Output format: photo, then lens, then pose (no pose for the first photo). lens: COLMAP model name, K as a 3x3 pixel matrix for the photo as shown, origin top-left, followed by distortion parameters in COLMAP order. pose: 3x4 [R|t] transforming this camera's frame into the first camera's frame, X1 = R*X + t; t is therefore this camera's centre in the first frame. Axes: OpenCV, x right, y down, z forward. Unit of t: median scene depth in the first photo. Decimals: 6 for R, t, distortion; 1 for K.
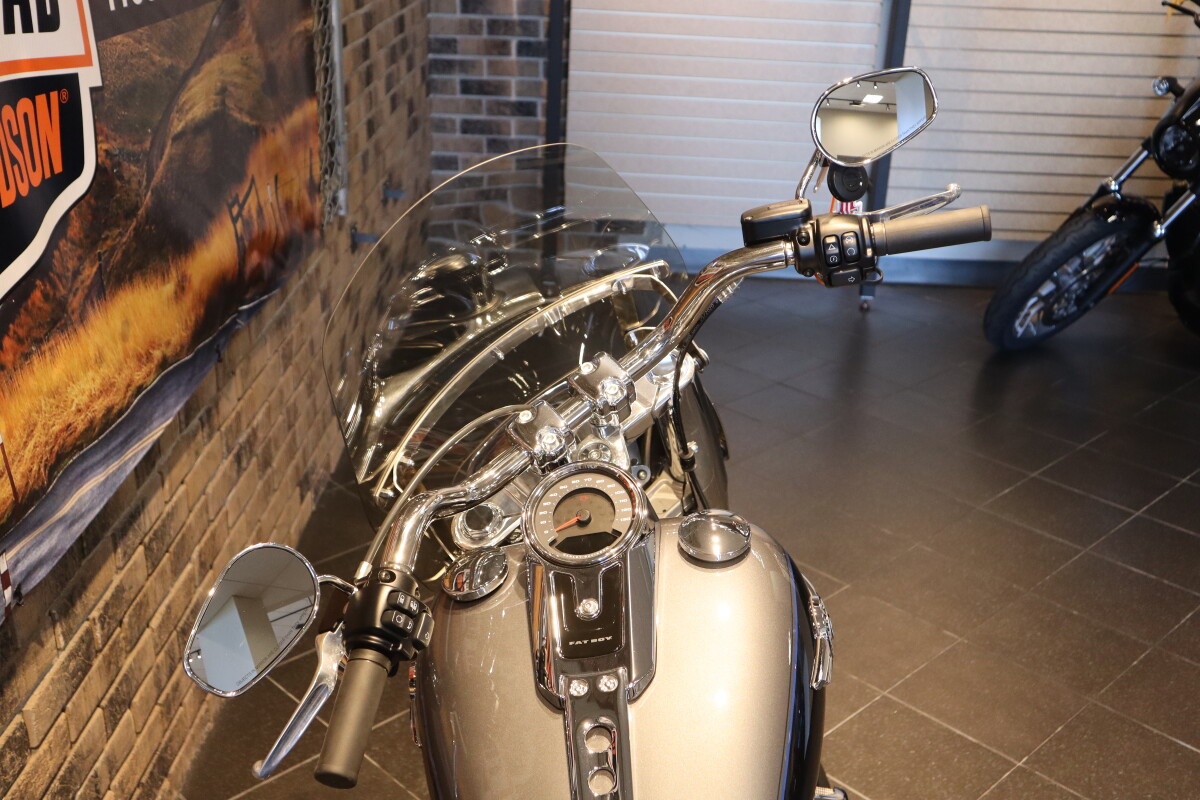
lens RADIAL K [[1272.5, 0, 606.5], [0, 1272.5, 405.8], [0, 0, 1]] dist [0.002133, 0.040829]
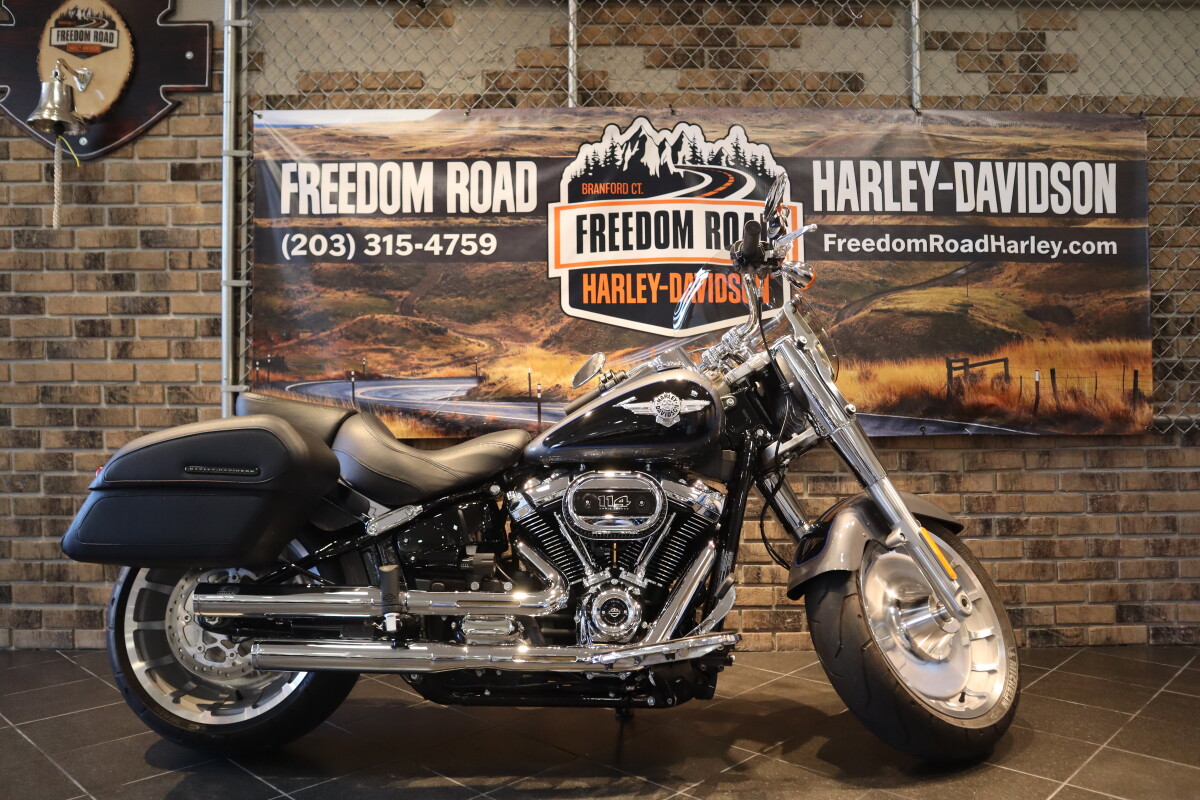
lens RADIAL K [[918.2, 0, 600.0], [0, 918.2, 400.0], [0, 0, 1]] dist [-0.096248, 0.082335]
pose [[0.011958, -0.042648, -0.999019, 1.009284], [-0.390242, 0.919664, -0.043931, 0.157580], [0.920635, 0.390384, -0.005646, 0.509944]]
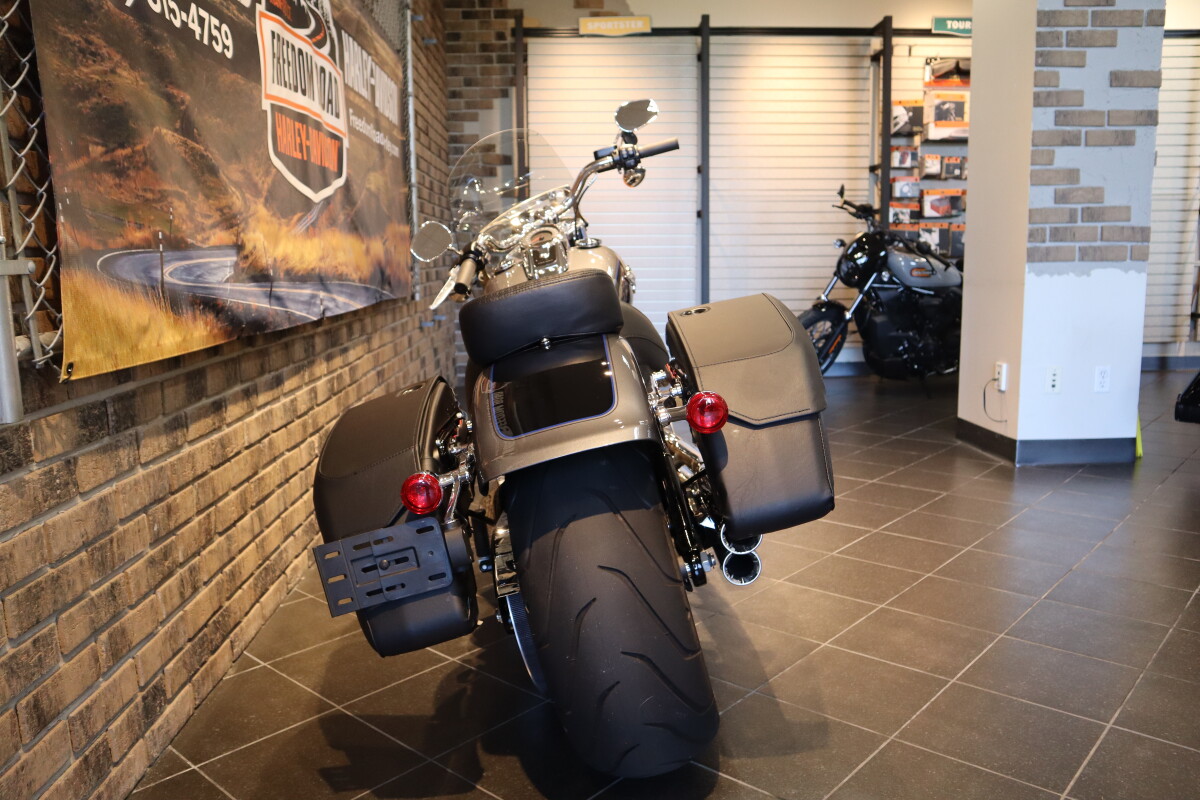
lens RADIAL K [[918.2, 0, 600.0], [0, 918.2, 400.0], [0, 0, 1]] dist [-0.096248, 0.082335]
pose [[0.997254, -0.059530, 0.044047, 0.000194], [0.068506, 0.967494, -0.243438, 0.511555], [-0.028123, 0.245787, 0.968916, -0.475243]]
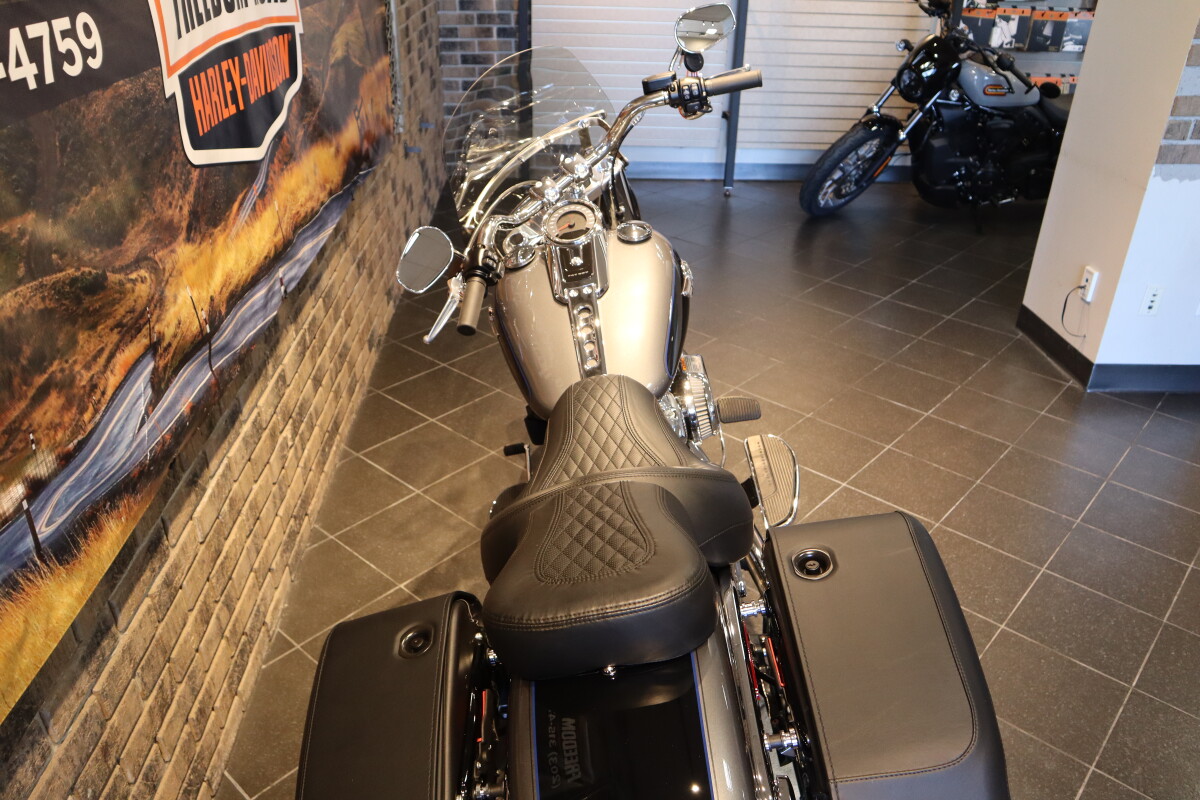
lens RADIAL K [[918.2, 0, 600.0], [0, 918.2, 400.0], [0, 0, 1]] dist [-0.096248, 0.082335]
pose [[0.998177, -0.042951, 0.042411, -0.025812], [0.038677, 0.994541, 0.096914, 0.126865], [-0.046343, -0.095097, 0.994389, -0.284208]]
